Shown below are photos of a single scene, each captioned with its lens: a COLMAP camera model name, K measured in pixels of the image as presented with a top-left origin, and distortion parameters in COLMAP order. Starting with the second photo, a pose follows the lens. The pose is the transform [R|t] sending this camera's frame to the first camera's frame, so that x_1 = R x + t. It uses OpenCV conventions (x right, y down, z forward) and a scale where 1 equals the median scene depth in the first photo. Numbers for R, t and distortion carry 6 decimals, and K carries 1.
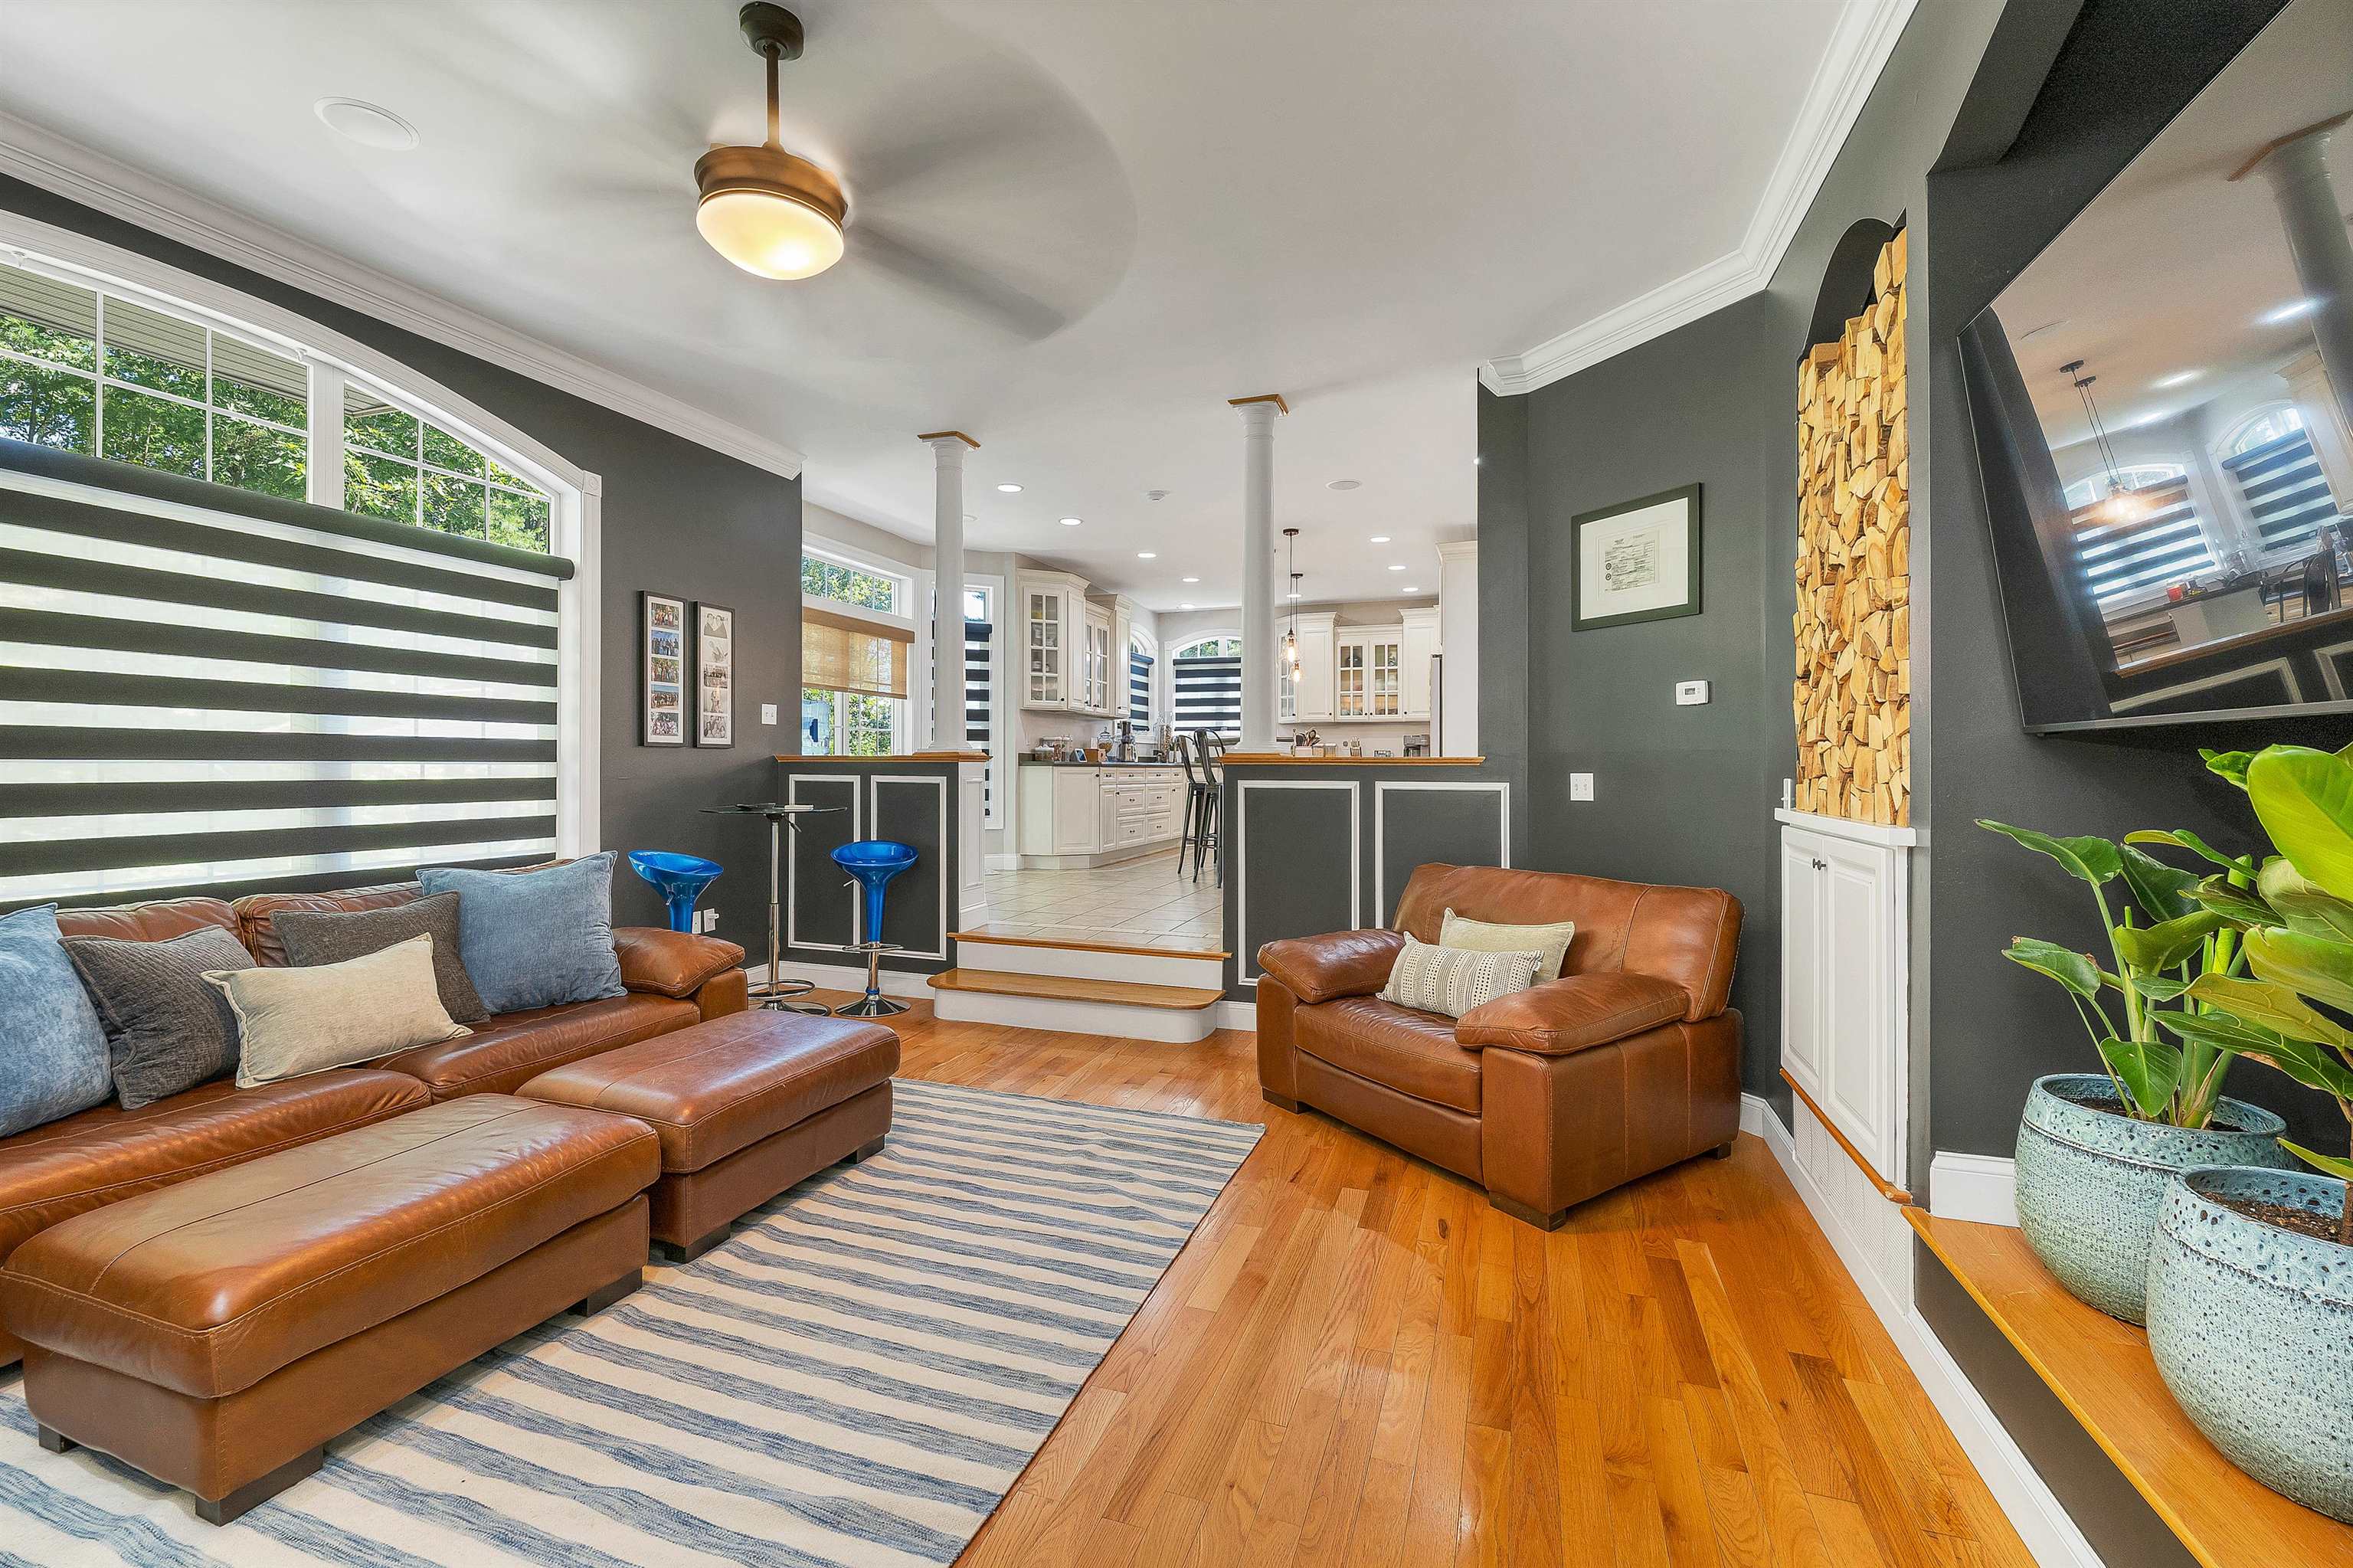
lens RADIAL K [[1001.8, 0, 1166.0], [0, 1001.8, 772.0], [0, 0, 1]] dist [-0.001626, 0.000900]
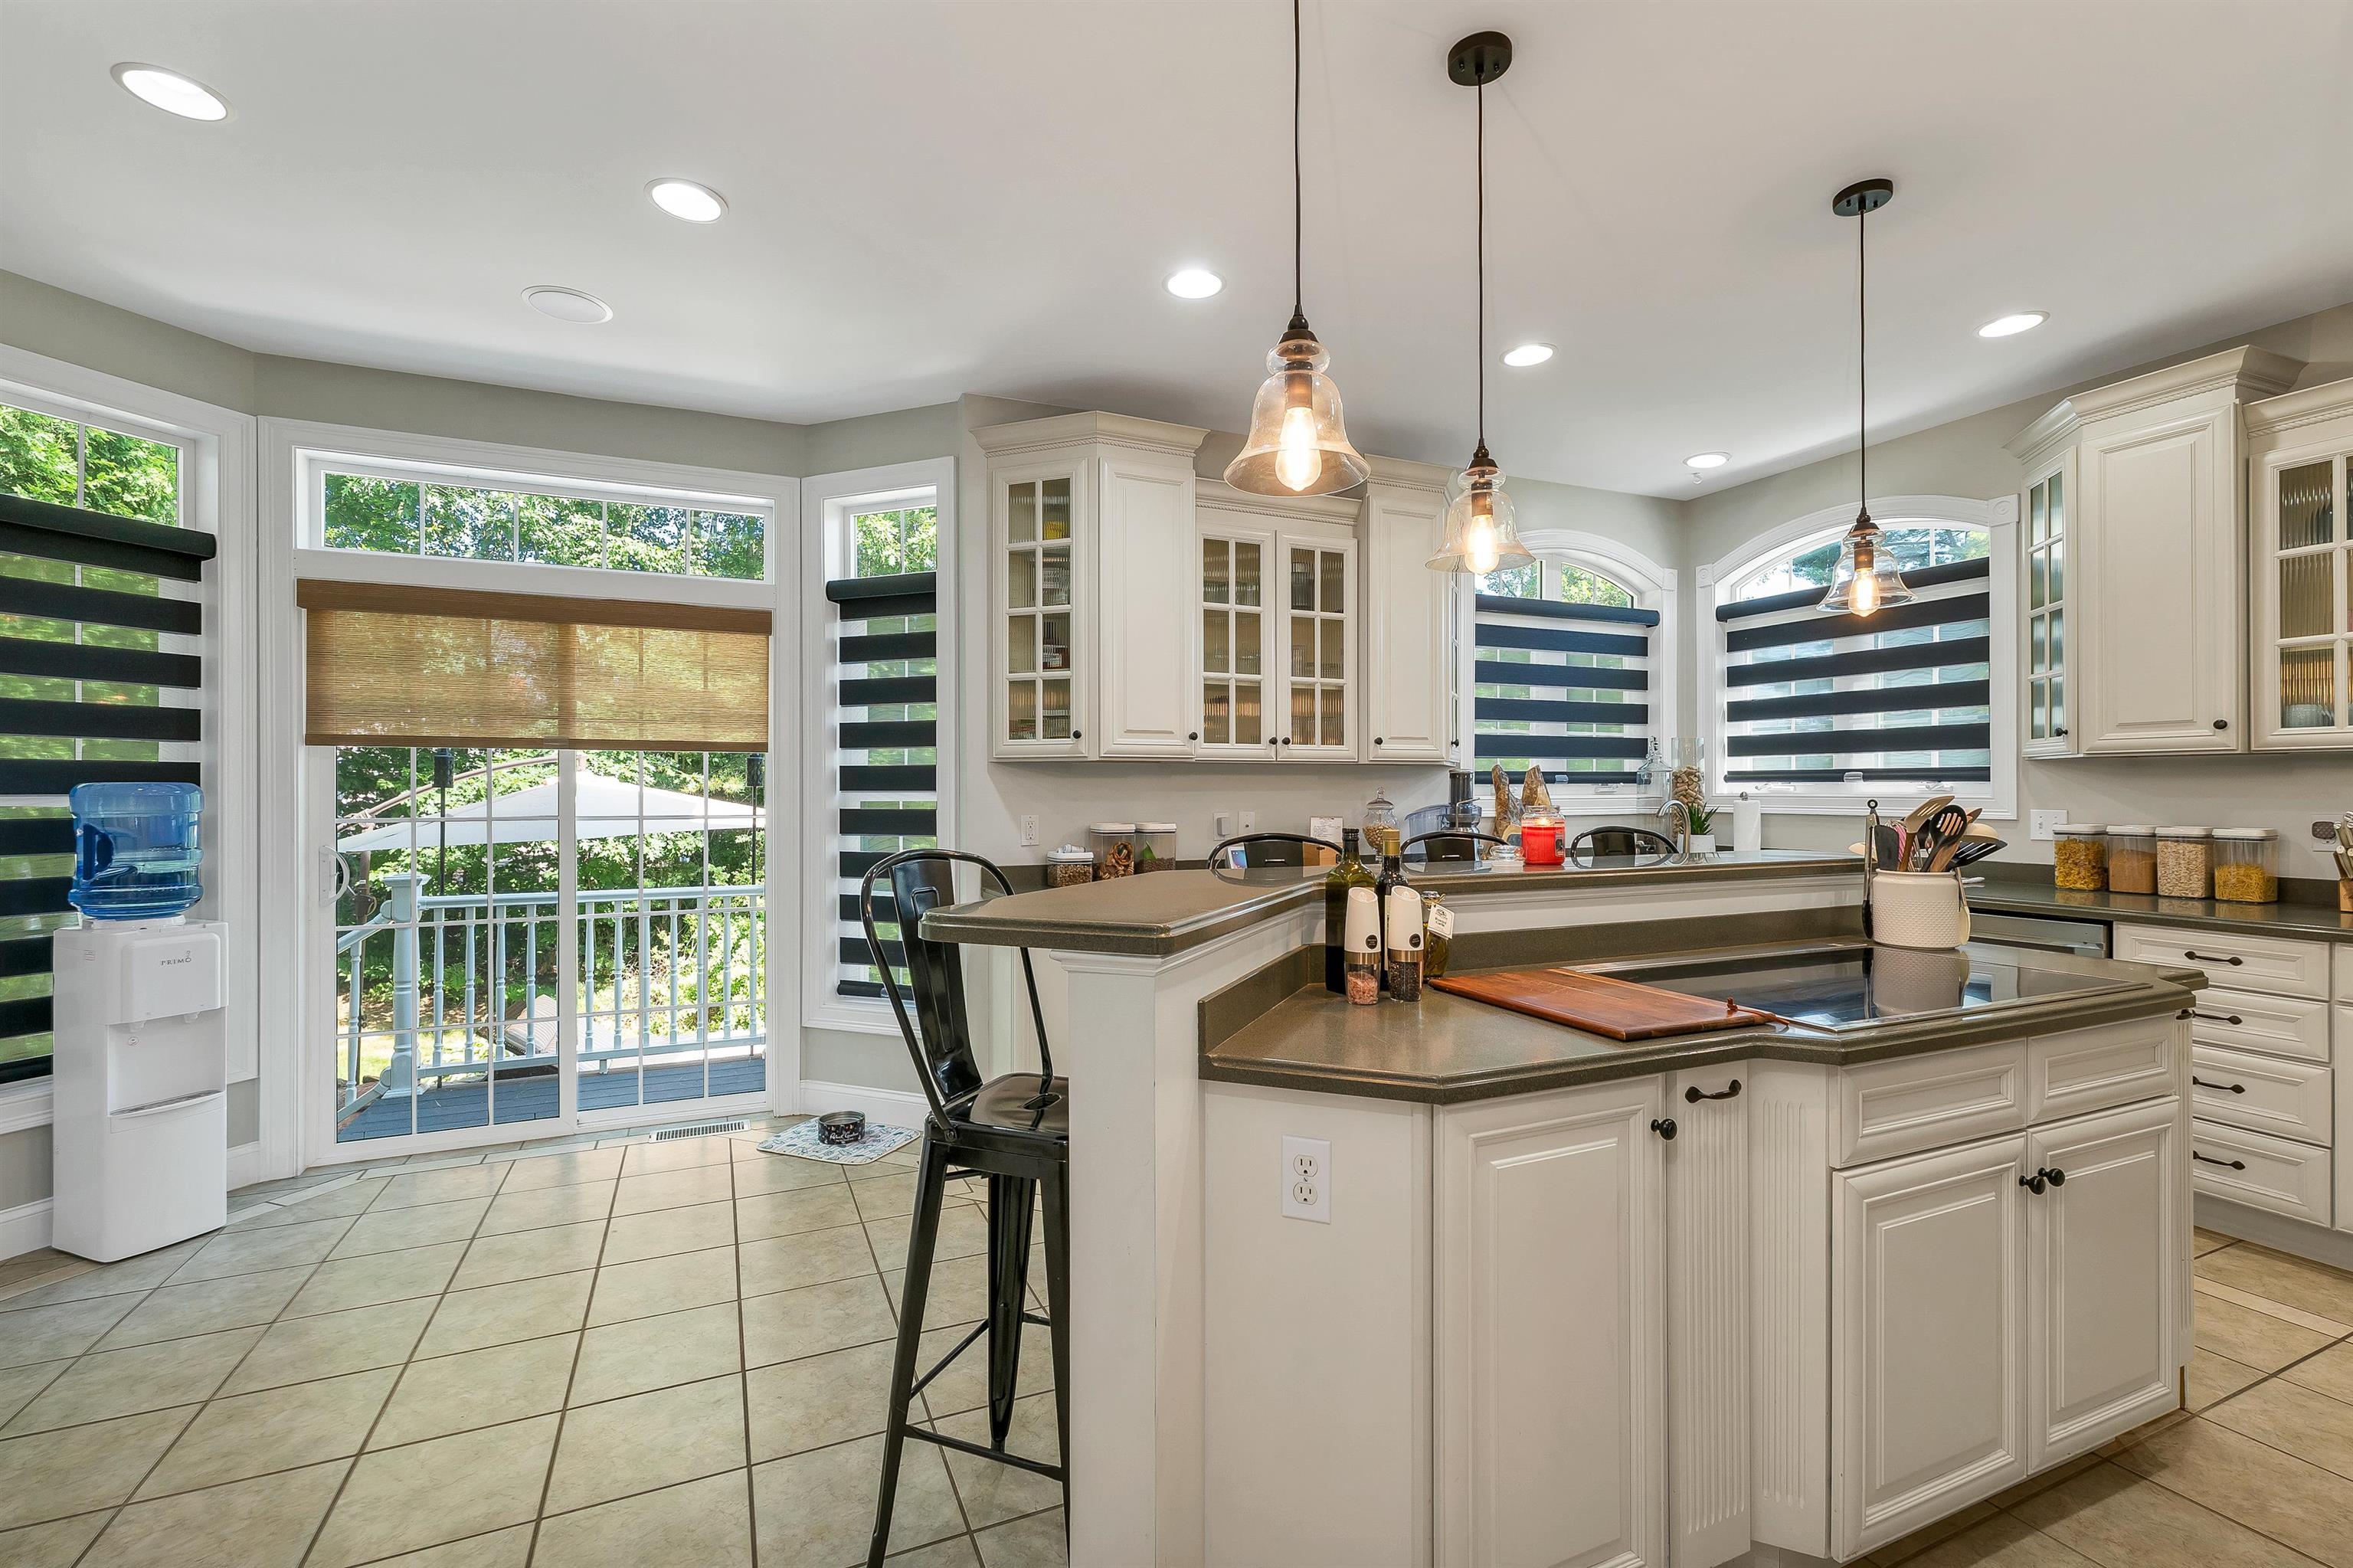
lens RADIAL K [[1001.8, 0, 1171.7], [0, 1001.8, 790.7], [0, 0, 1]] dist [-0.001626, 0.000900]
pose [[0.683163, -0.001367, -0.730264, 0.167551], [0.000286, 0.999999, -0.001604, -0.039548], [0.730266, 0.000887, 0.683163, 0.602760]]
